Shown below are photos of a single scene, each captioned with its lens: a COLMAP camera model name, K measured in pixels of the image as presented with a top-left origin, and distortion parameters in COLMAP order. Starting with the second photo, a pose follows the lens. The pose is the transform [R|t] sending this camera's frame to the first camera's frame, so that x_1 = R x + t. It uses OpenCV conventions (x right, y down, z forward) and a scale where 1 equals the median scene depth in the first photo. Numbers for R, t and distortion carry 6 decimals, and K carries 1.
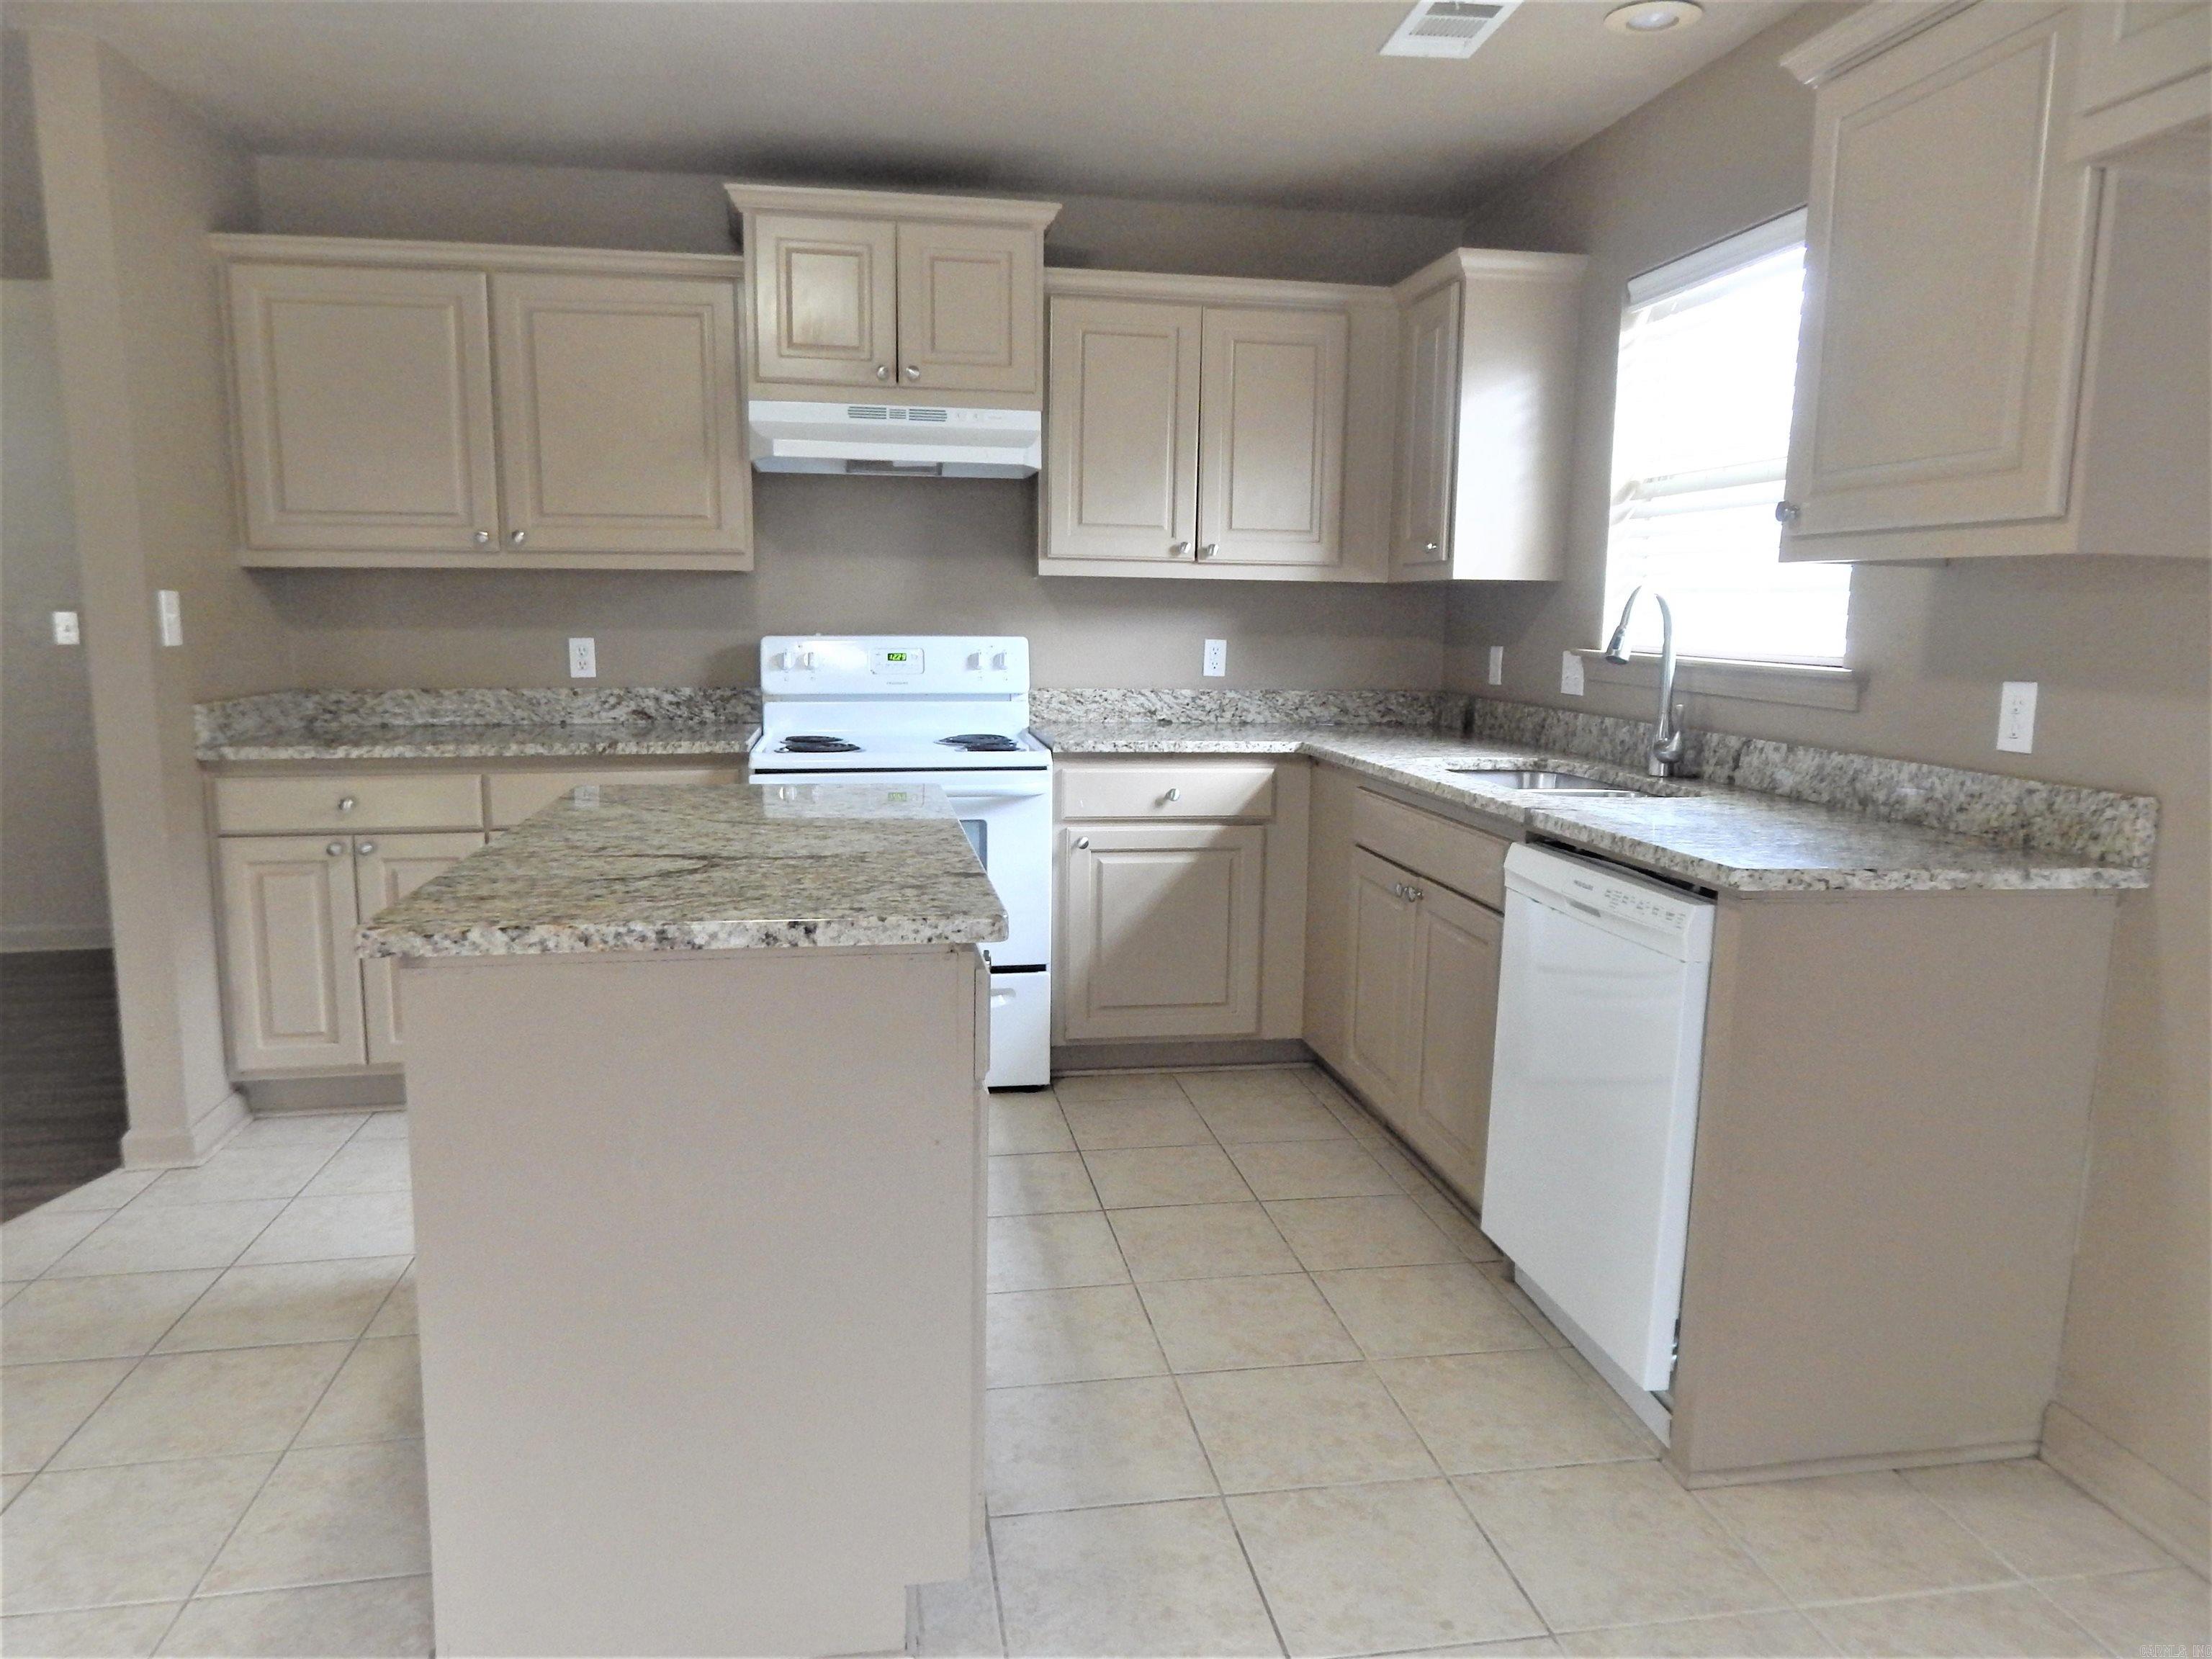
lens RADIAL K [[1477.3, 0, 1104.7], [0, 1477.3, 843.2], [0, 0, 1]] dist [-0.052768, 0.111069]
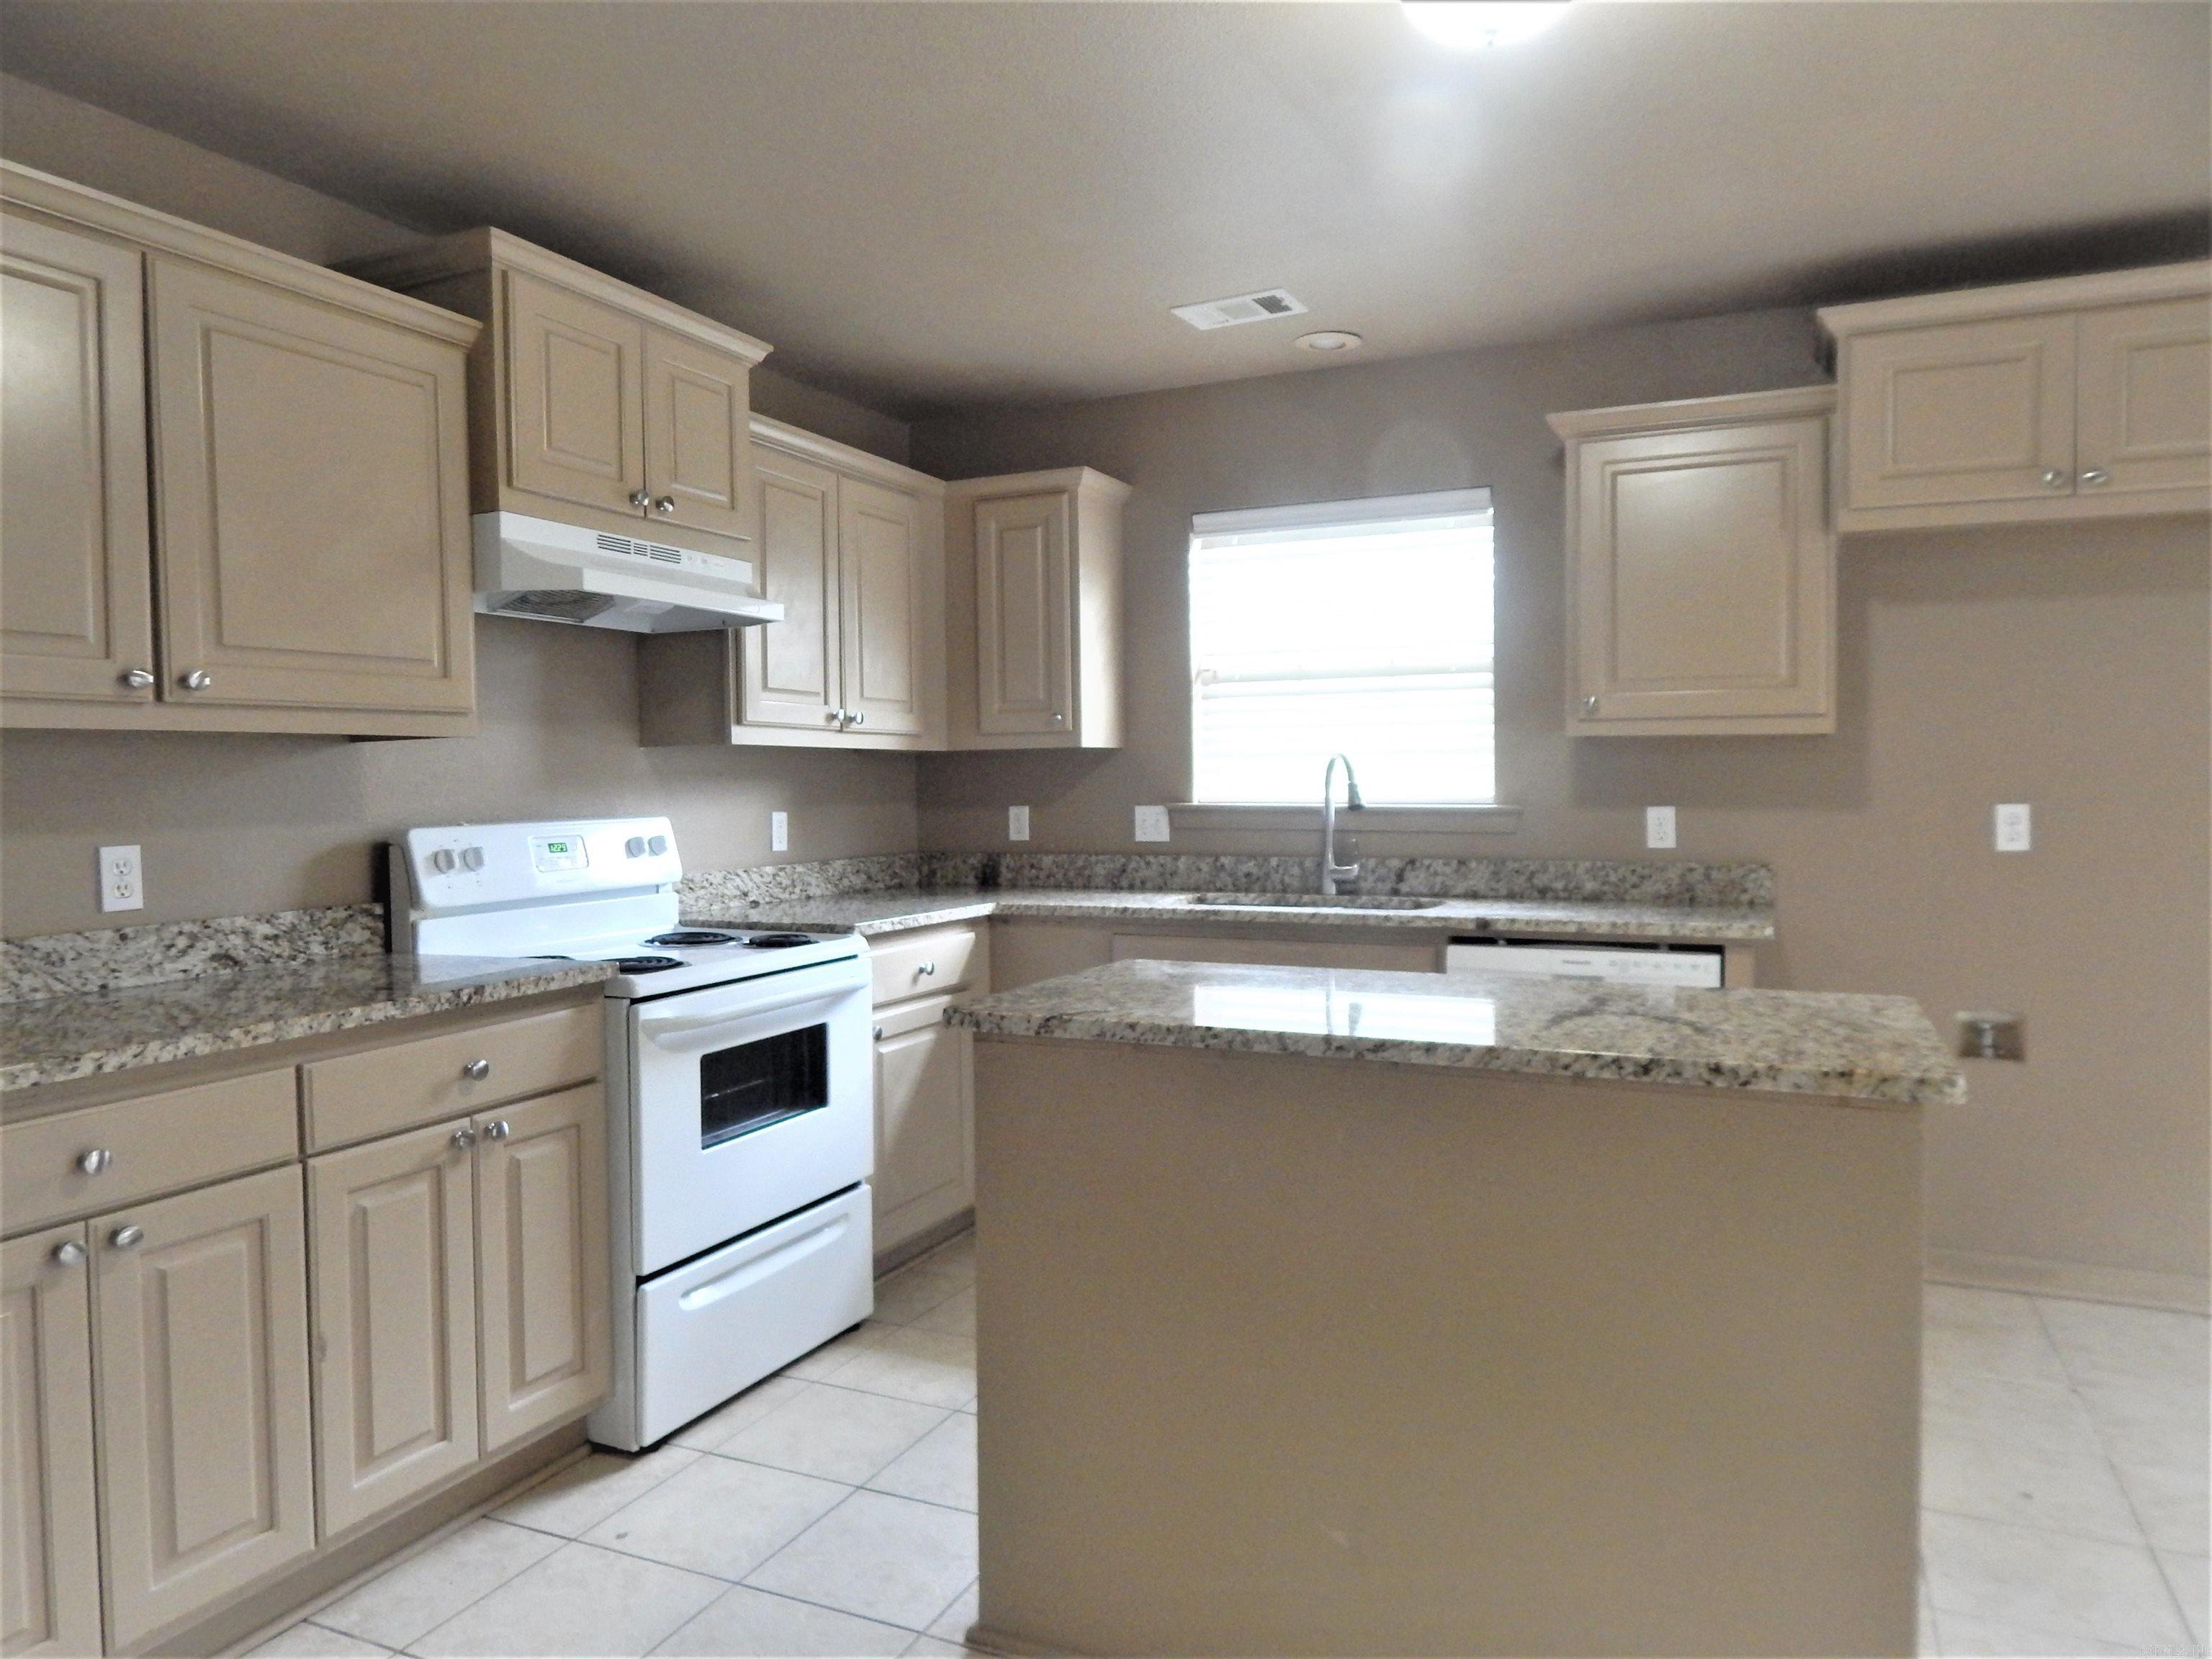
lens RADIAL K [[1493.3, 0, 1108.7], [0, 1493.3, 836.4], [0, 0, 1]] dist [0.023759, -0.006733]
pose [[0.562357, -0.052610, 0.825220, -0.687159], [0.148972, 0.988091, -0.038525, -0.062962], [-0.813365, 0.144599, 0.563497, 0.339169]]
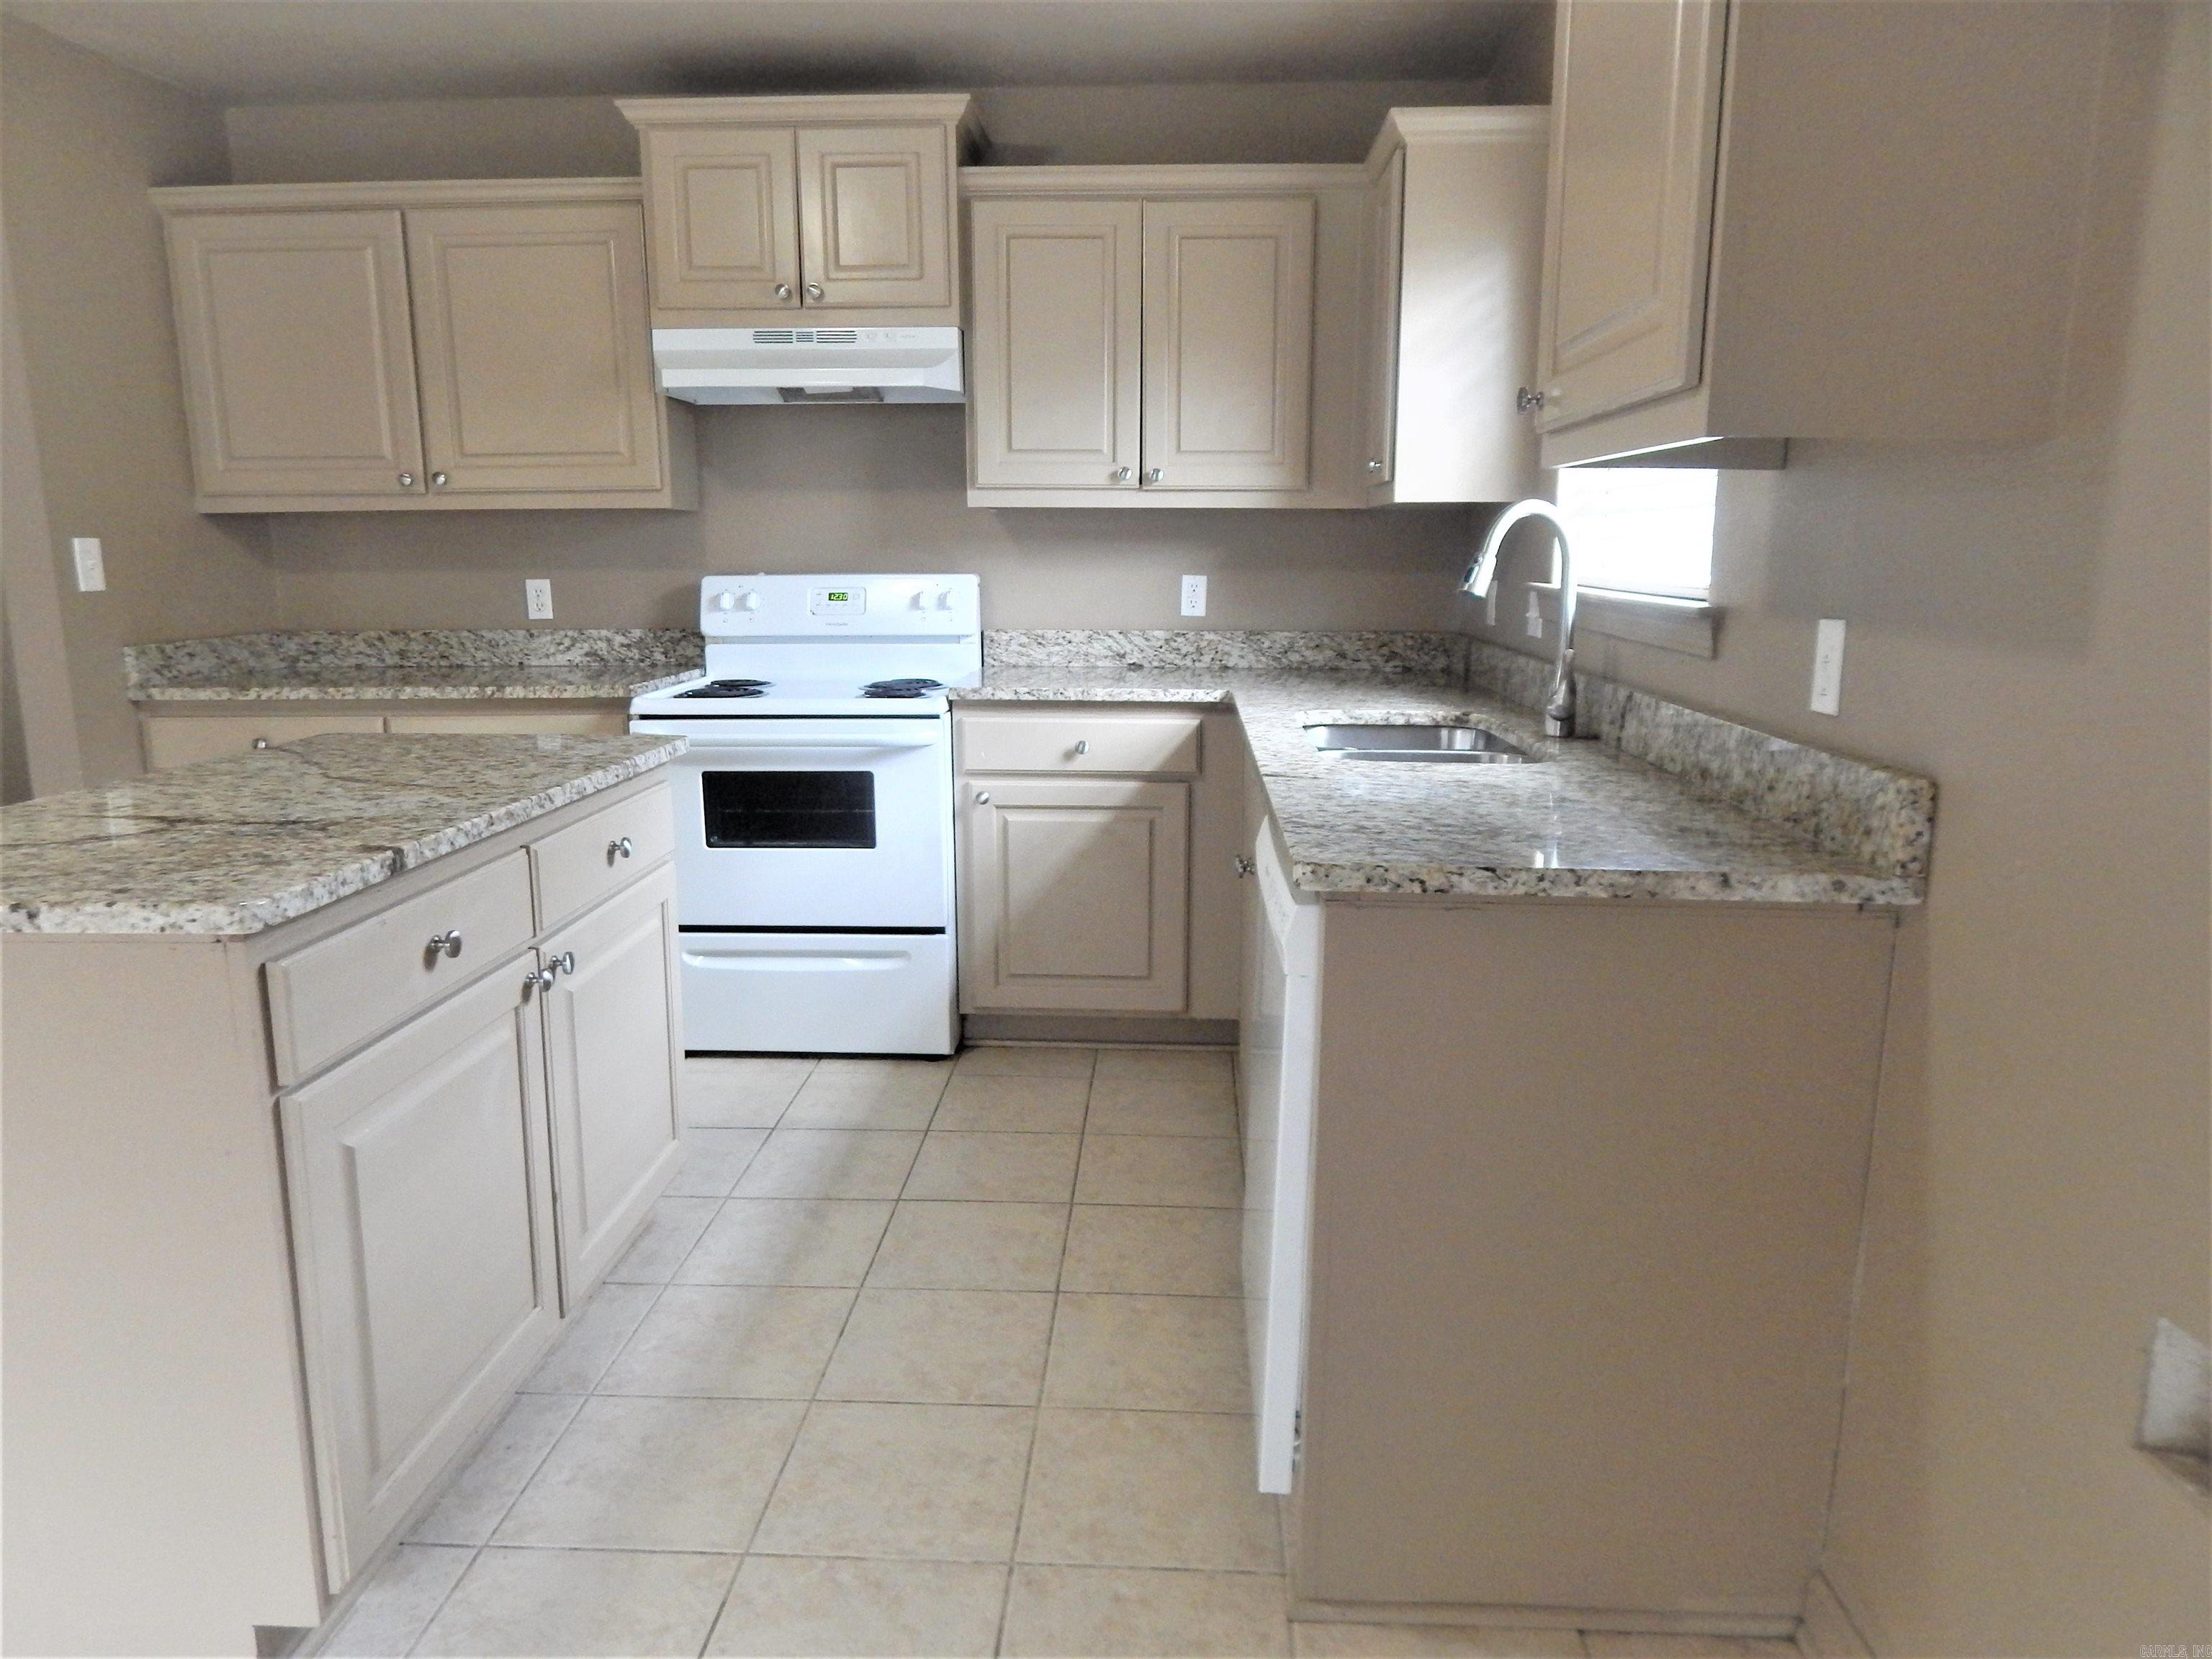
lens RADIAL K [[1486.2, 0, 1106.0], [0, 1486.2, 829.5], [0, 0, 1]] dist [0.002190, 0.000498]
pose [[0.975013, 0.027784, -0.220402, 0.263658], [-0.020945, 0.999226, 0.033307, -0.012755], [0.221157, -0.027858, 0.974840, 0.106136]]
